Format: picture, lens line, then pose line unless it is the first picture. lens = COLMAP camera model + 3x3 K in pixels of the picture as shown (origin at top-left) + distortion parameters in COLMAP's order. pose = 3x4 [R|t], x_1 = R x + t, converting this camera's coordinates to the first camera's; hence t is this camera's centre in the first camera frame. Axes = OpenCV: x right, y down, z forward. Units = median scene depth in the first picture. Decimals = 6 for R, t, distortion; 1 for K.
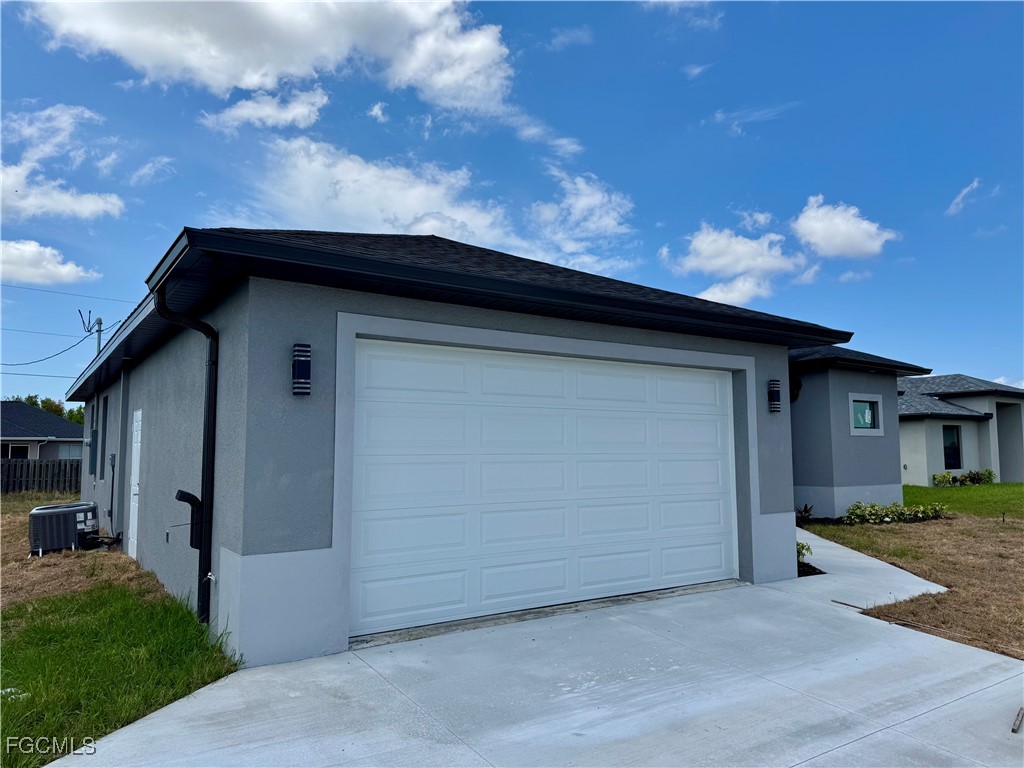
lens RADIAL K [[738.1, 0, 512.0], [0, 738.1, 384.0], [0, 0, 1]] dist [-0.005467, -0.001480]
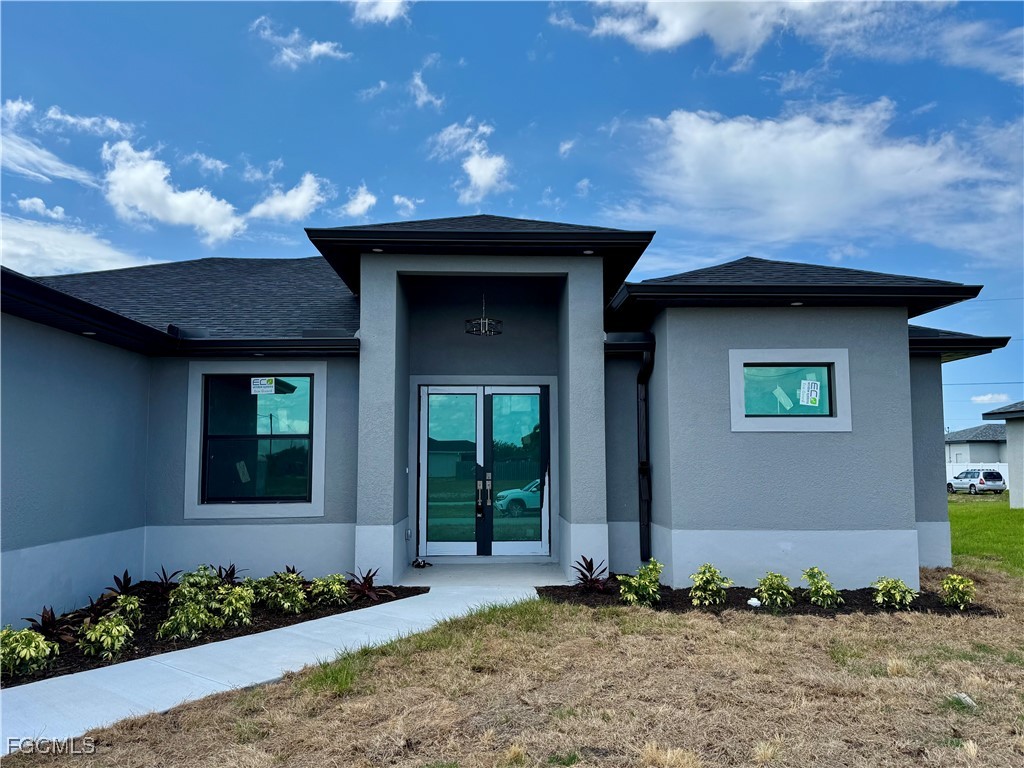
lens RADIAL K [[812.8, 0, 512.0], [0, 812.8, 384.0], [0, 0, 1]] dist [0.042091, -0.008867]
pose [[0.834356, -0.052014, -0.548766, 0.618620], [0.053036, 0.998494, -0.014005, 0.034703], [0.548669, -0.017419, 0.835858, 0.414019]]
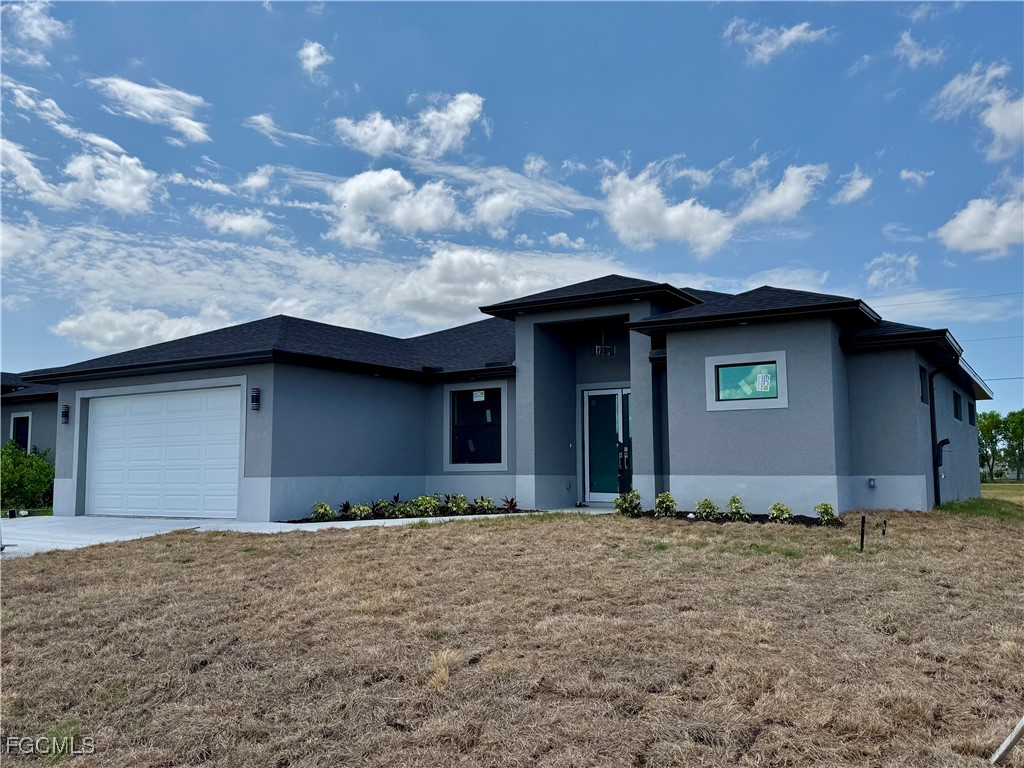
lens RADIAL K [[869.2, 0, 512.0], [0, 869.2, 384.0], [0, 0, 1]] dist [-0.004068, 0.002315]
pose [[0.390446, -0.095356, -0.915674, 1.184485], [0.086606, 0.994015, -0.066585, 0.081465], [0.916543, -0.053305, 0.396368, 0.416789]]
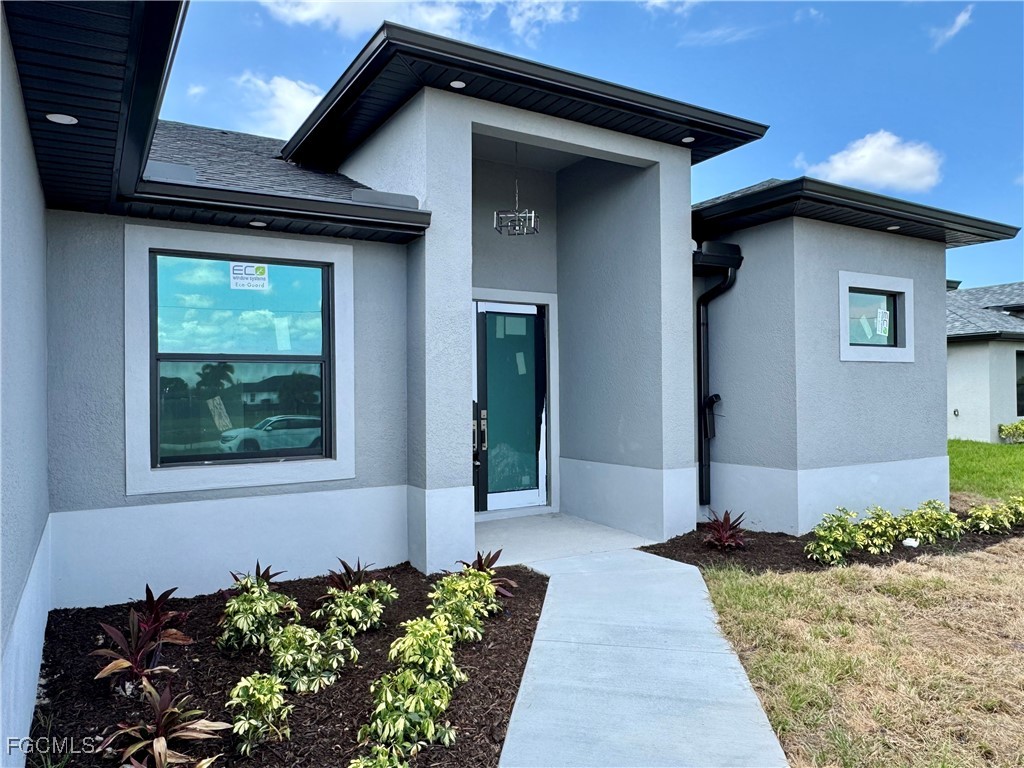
lens RADIAL K [[709.6, 0, 498.3], [0, 709.6, 385.3], [0, 0, 1]] dist [-0.028470, 0.002100]
pose [[0.995872, -0.008036, -0.090417, 0.267269], [0.015445, 0.996550, 0.081541, 0.043383], [0.089450, -0.082601, 0.992560, 0.502233]]
